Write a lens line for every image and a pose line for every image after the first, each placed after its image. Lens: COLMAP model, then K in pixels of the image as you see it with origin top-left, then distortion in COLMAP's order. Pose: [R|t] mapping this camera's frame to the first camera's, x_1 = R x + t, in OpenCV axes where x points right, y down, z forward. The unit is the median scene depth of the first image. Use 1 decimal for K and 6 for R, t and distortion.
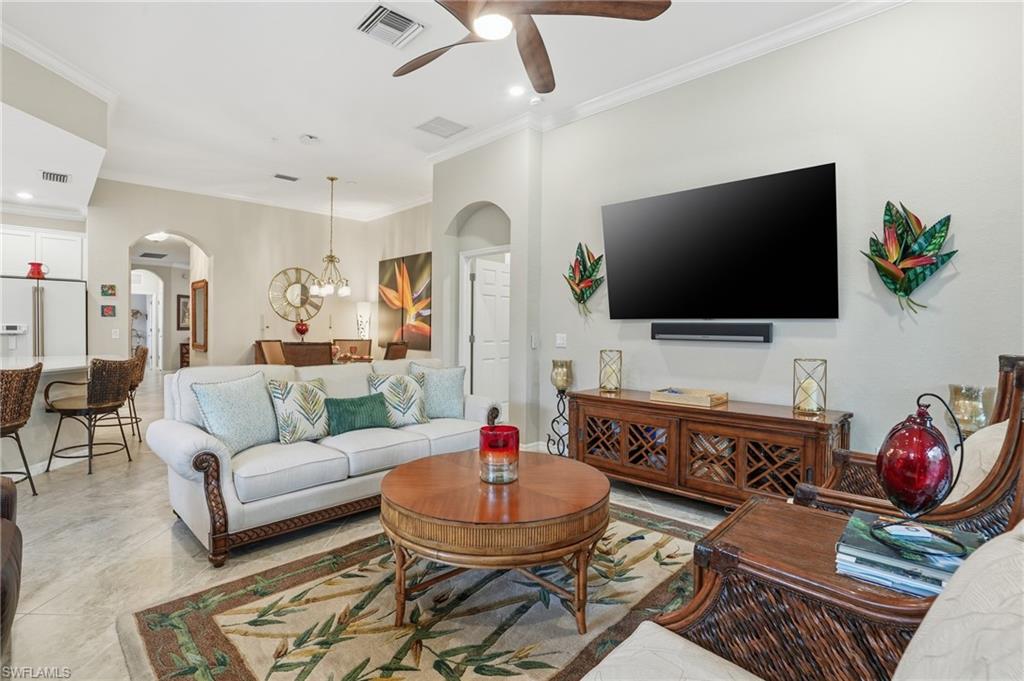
lens RADIAL K [[480.4, 0, 508.1], [0, 480.4, 338.8], [0, 0, 1]] dist [-0.076654, 0.026582]
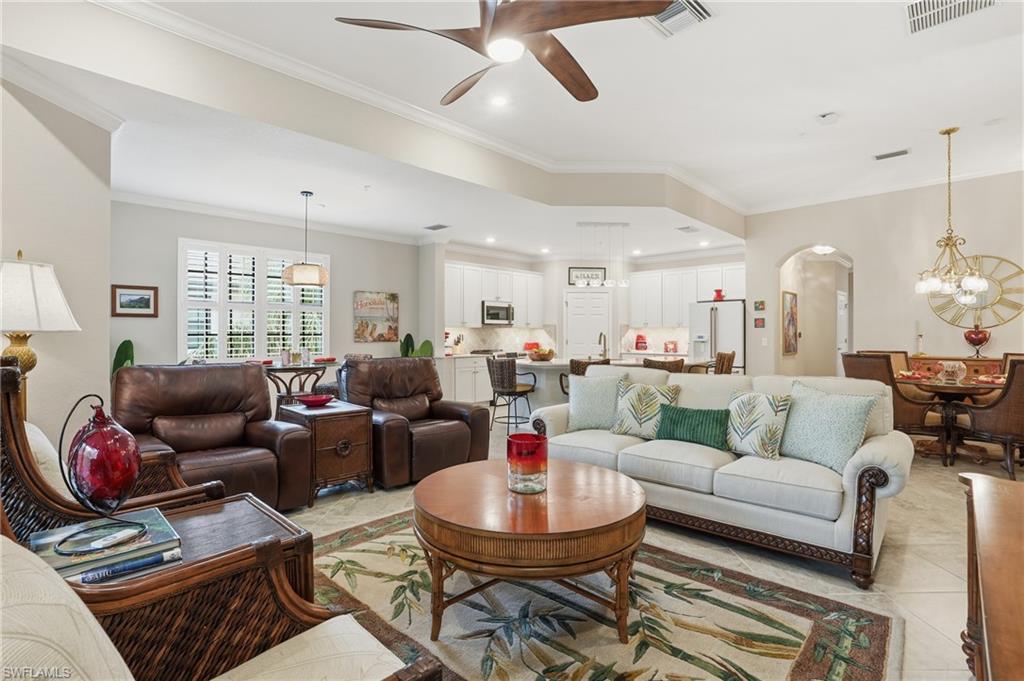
lens RADIAL K [[477.9, 0, 506.8], [0, 477.9, 336.7], [0, 0, 1]] dist [-0.069699, 0.025968]
pose [[-0.000737, -0.004549, -0.999989, 0.390085], [-0.021677, 0.999755, -0.004532, -0.005416], [0.999765, 0.021673, -0.000836, 0.385574]]
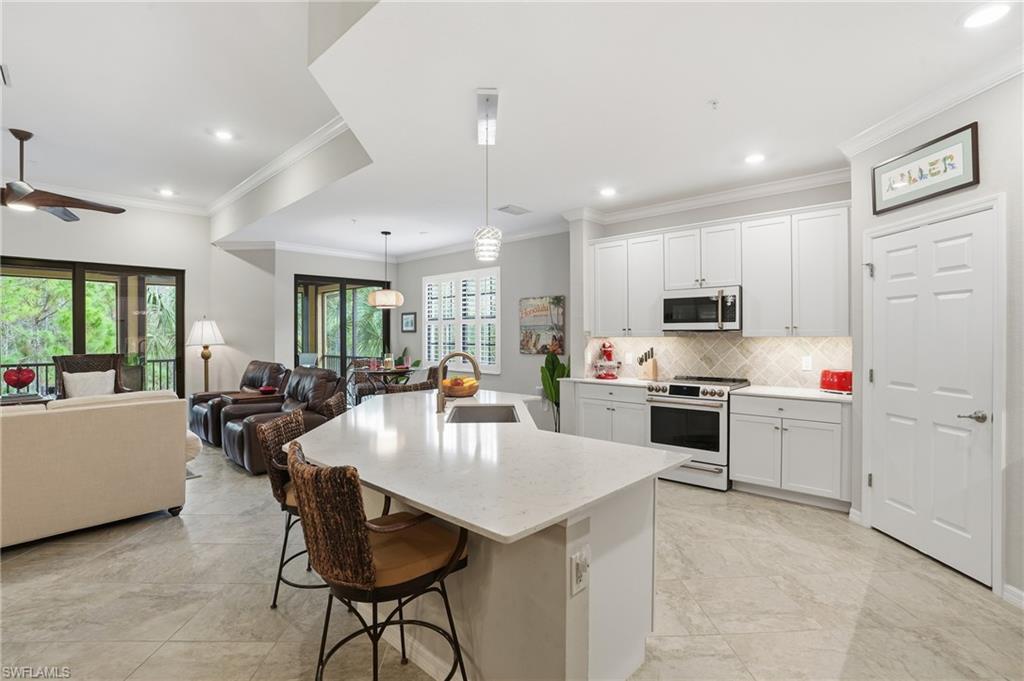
lens RADIAL K [[477.9, 0, 506.8], [0, 477.9, 336.7], [0, 0, 1]] dist [-0.069699, 0.025968]
pose [[-0.999783, -0.006199, -0.019874, -0.820266], [-0.006713, 0.999642, 0.025901, -0.060938], [0.019706, 0.026029, -0.999467, 1.171774]]
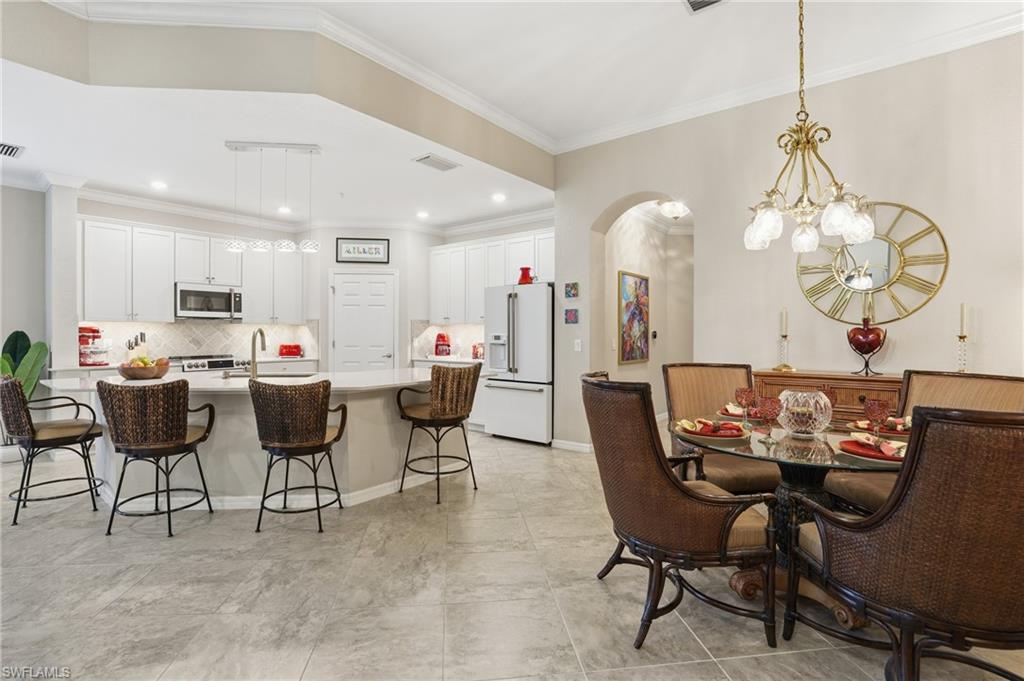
lens RADIAL K [[481.0, 0, 507.2], [0, 481.0, 338.1], [0, 0, 1]] dist [-0.070497, 0.025844]
pose [[0.108341, 0.000161, -0.994114, -0.071596], [-0.023194, 0.999728, -0.002366, -0.020884], [0.993843, 0.023313, 0.108315, 0.895961]]
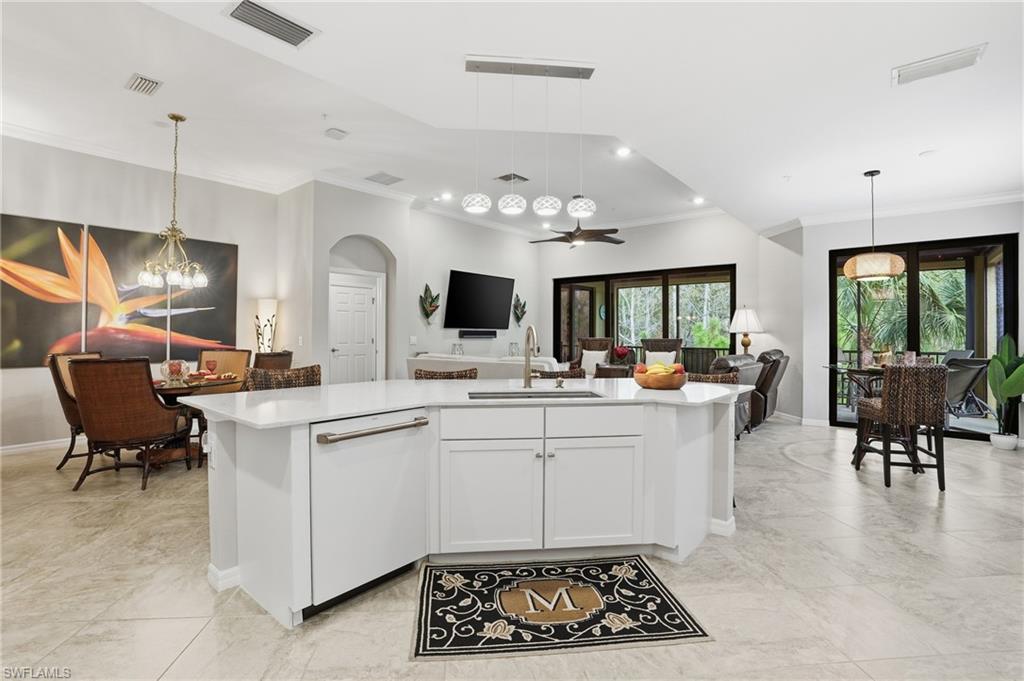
lens RADIAL K [[483.4, 0, 506.6], [0, 483.4, 330.7], [0, 0, 1]] dist [-0.073479, 0.027589]
pose [[-0.088598, -0.003680, 0.996061, -1.295643], [0.018452, 0.999816, 0.005335, -0.026947], [-0.995897, 0.018852, -0.088514, 0.693376]]
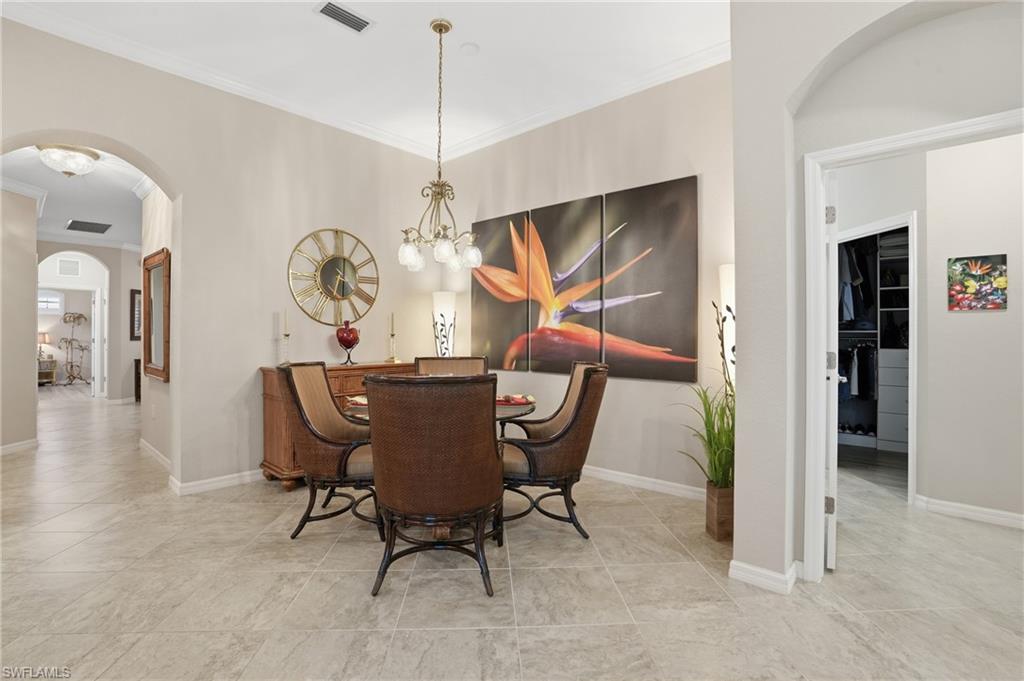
lens RADIAL K [[476.1, 0, 505.3], [0, 476.1, 334.1], [0, 0, 1]] dist [-0.067013, 0.024079]
pose [[0.999033, -0.008957, 0.043039, -0.391399], [0.009847, 0.999741, -0.020502, -0.018002], [-0.042844, 0.020906, 0.998863, 0.629026]]
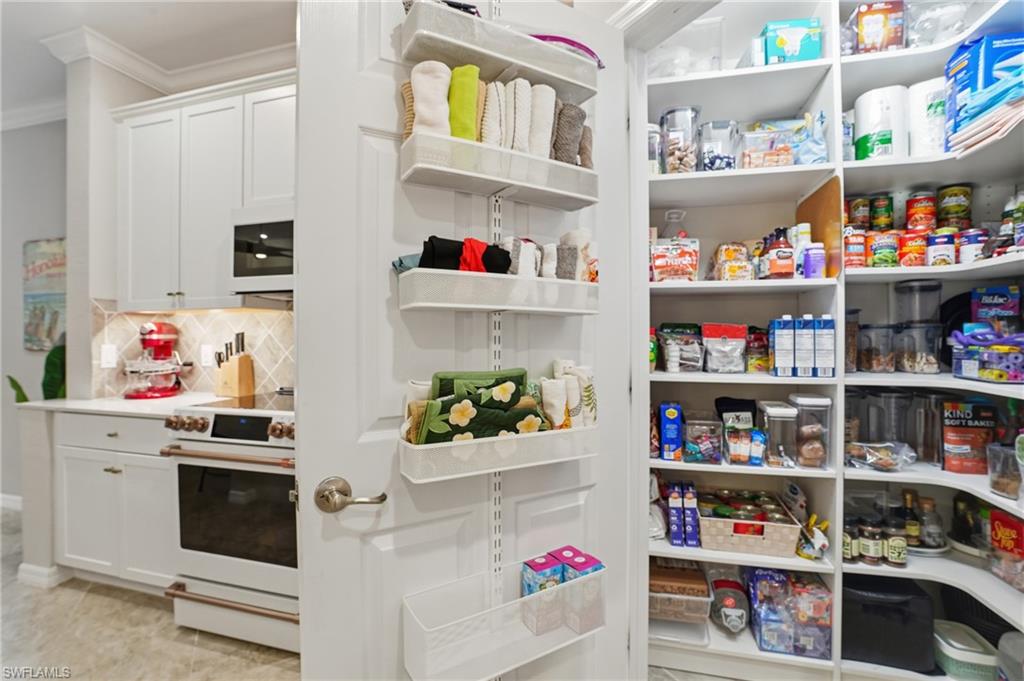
lens RADIAL K [[481.0, 0, 507.2], [0, 481.0, 338.1], [0, 0, 1]] dist [-0.070497, 0.025844]
pose [[-0.875012, -0.005921, -0.484065, -1.131349], [-0.017834, 0.999641, 0.020009, -0.026012], [0.483773, 0.026141, -0.874803, 0.779943]]
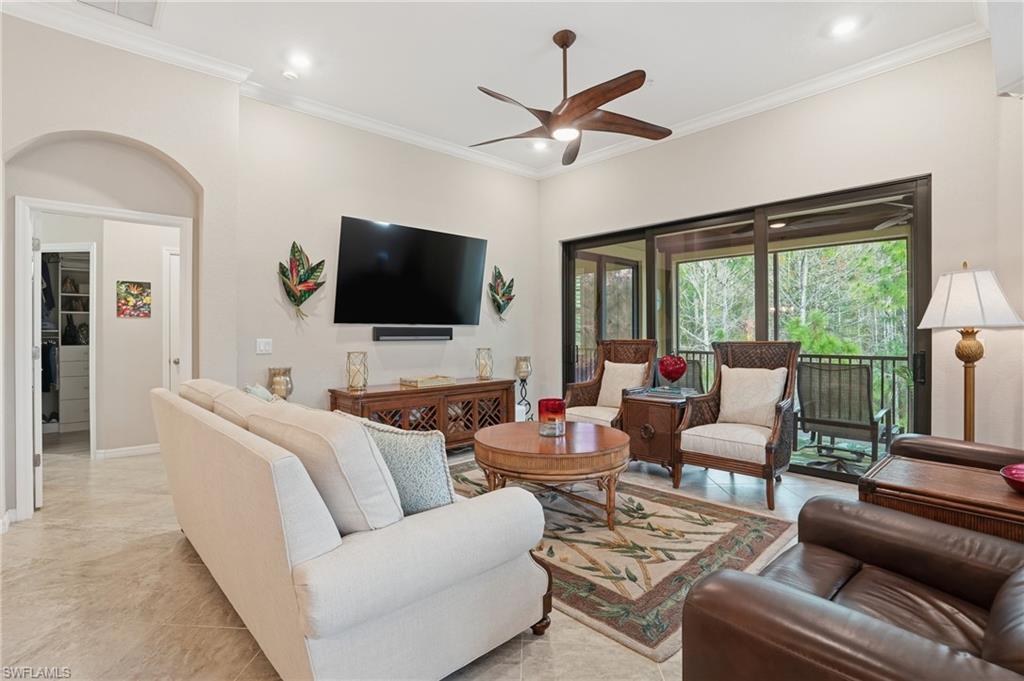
lens RADIAL K [[483.4, 0, 506.6], [0, 483.4, 330.7], [0, 0, 1]] dist [-0.073479, 0.027589]
pose [[0.056304, -0.005806, 0.998397, -0.612073], [0.024718, 0.999685, 0.004419, -0.014585], [-0.998108, 0.024430, 0.056430, 0.425040]]
